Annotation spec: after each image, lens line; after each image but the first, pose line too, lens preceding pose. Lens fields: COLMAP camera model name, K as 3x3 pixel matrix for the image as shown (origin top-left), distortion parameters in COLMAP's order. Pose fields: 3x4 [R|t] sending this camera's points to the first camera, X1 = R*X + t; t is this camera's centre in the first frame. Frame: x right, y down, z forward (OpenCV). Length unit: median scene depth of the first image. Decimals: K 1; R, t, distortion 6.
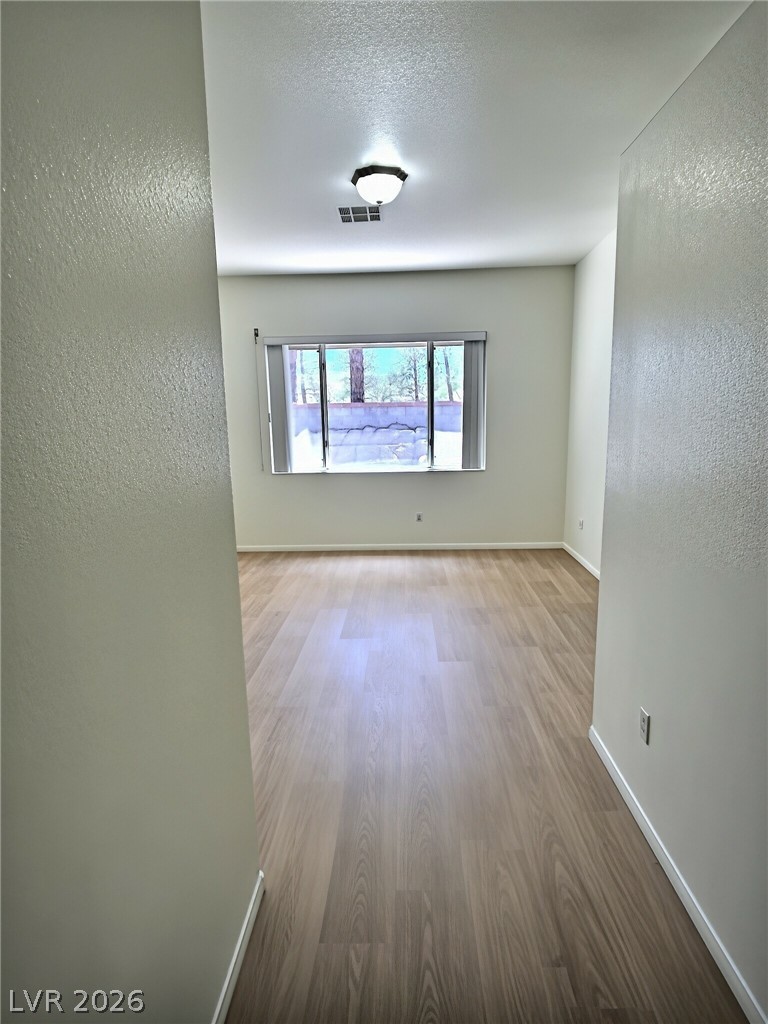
lens RADIAL K [[550.3, 0, 383.8], [0, 550.3, 507.6], [0, 0, 1]] dist [-0.001186, 0.000254]
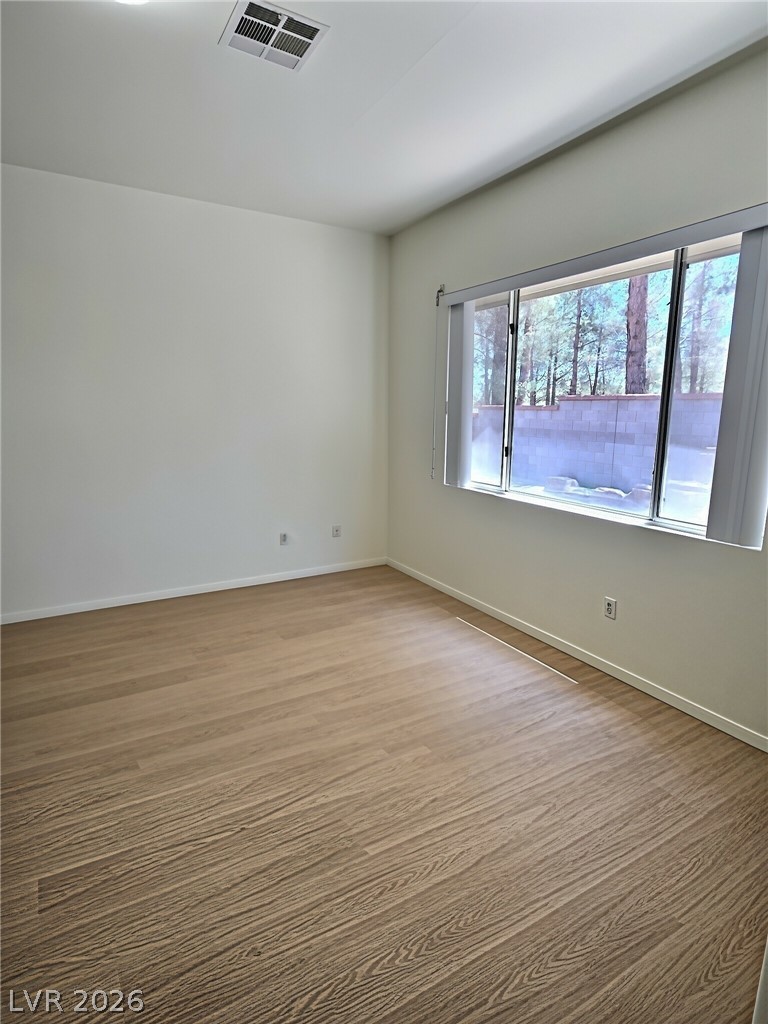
lens RADIAL K [[550.3, 0, 383.8], [0, 550.3, 507.6], [0, 0, 1]] dist [-0.001186, 0.000254]
pose [[0.532299, 0.176730, -0.827904, 0.369905], [-0.165946, 0.980776, 0.102669, -0.096963], [0.830132, 0.082737, 0.551394, 0.551682]]
